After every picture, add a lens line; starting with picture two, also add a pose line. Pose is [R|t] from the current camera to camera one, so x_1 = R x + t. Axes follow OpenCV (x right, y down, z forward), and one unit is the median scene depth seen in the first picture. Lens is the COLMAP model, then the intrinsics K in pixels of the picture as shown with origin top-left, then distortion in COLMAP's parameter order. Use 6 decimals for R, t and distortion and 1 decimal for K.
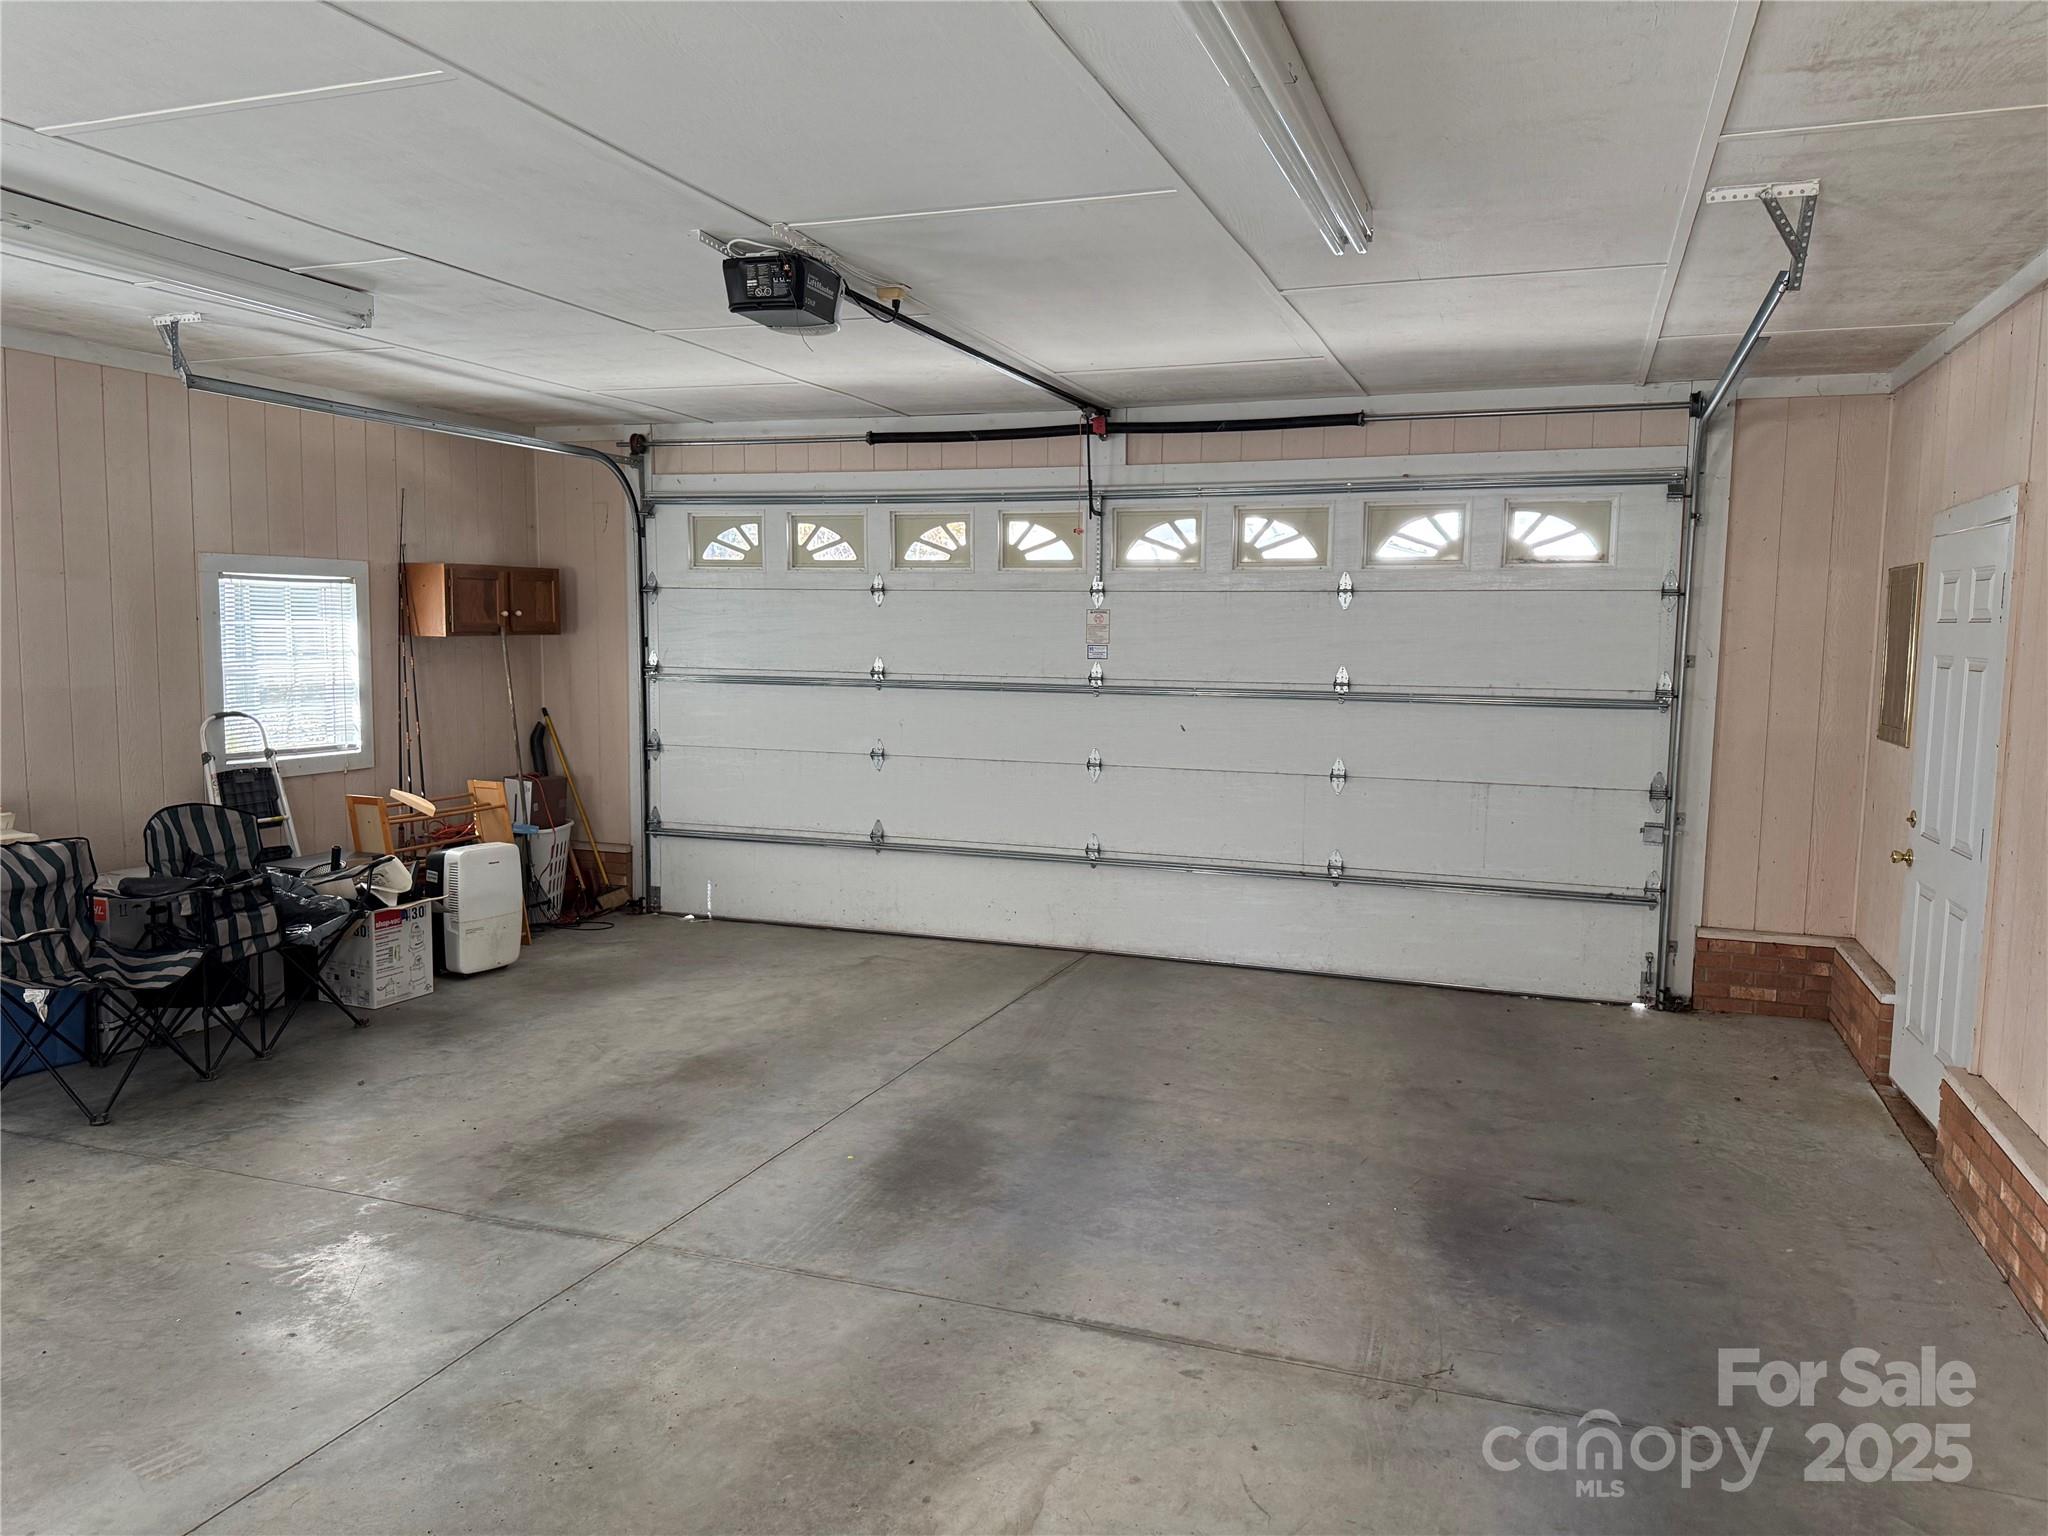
lens RADIAL K [[1459.2, 0, 1013.4], [0, 1459.2, 765.9], [0, 0, 1]] dist [0.058526, -0.079266]
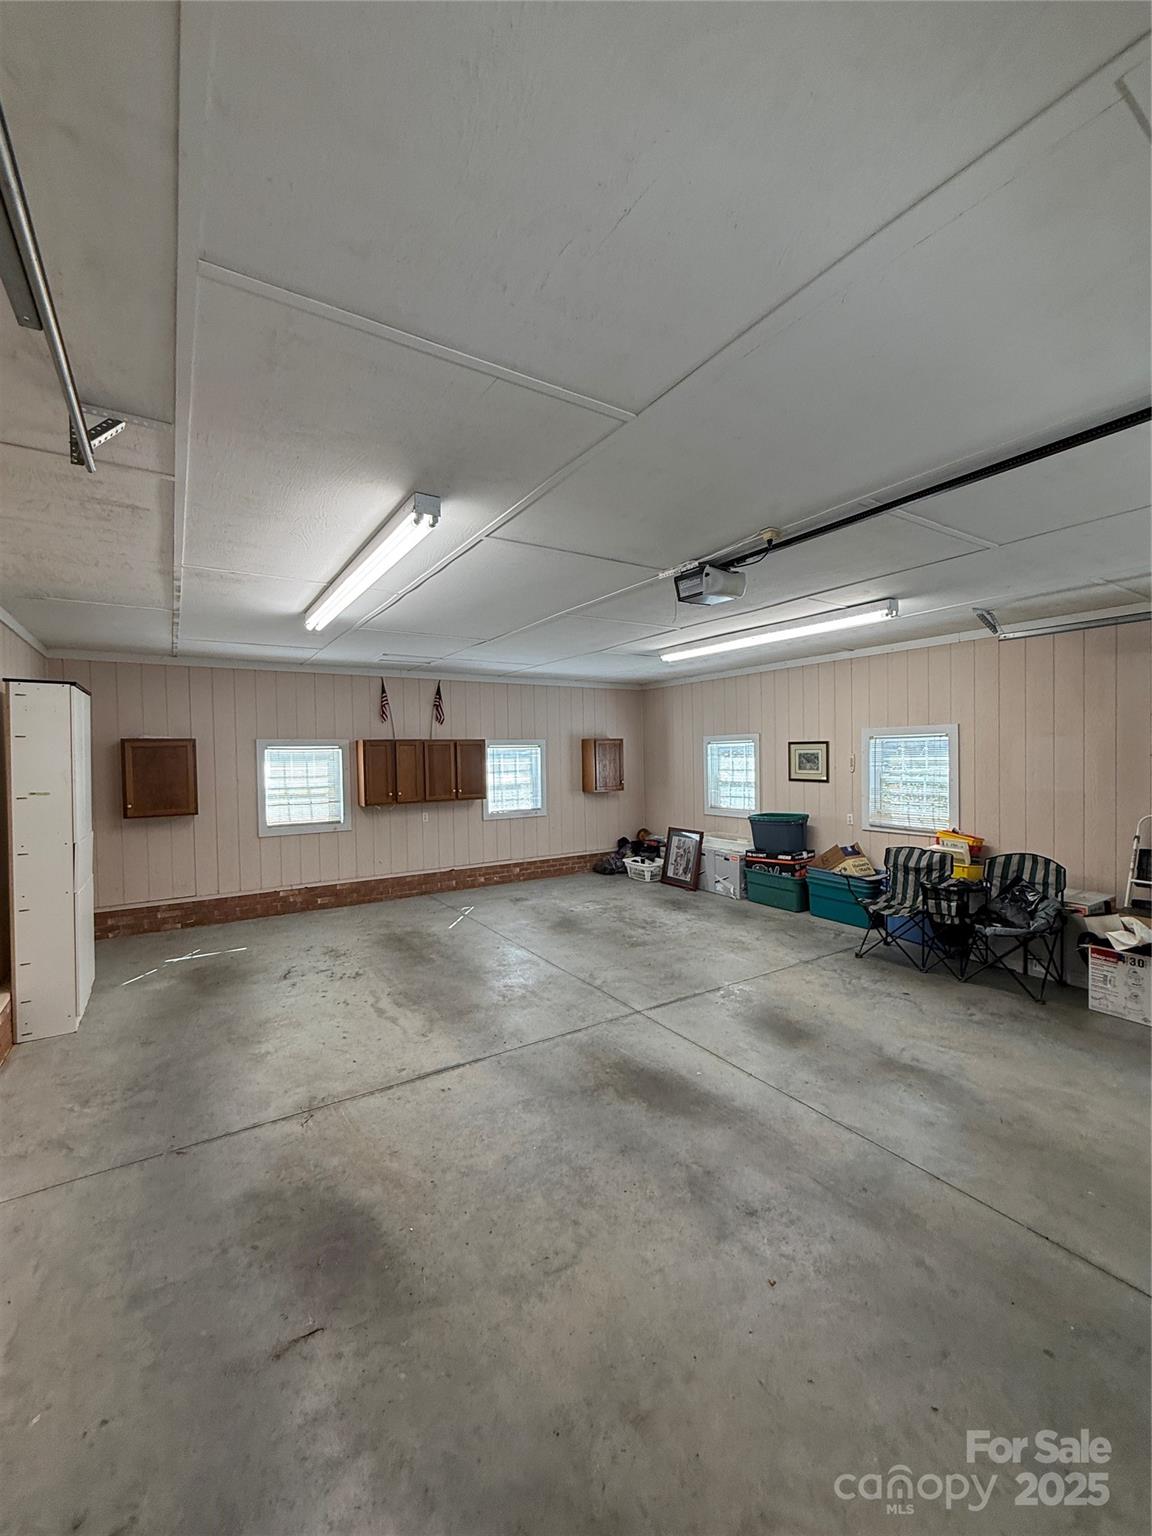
lens RADIAL K [[621.3, 0, 566.2], [0, 621.3, 766.8], [0, 0, 1]] dist [0.003695, 0.000219]
pose [[-0.603122, 0.014062, -0.797525, 0.606407], [-0.067571, 0.995350, 0.068649, -0.137743], [0.794782, 0.095293, -0.599367, 1.406859]]
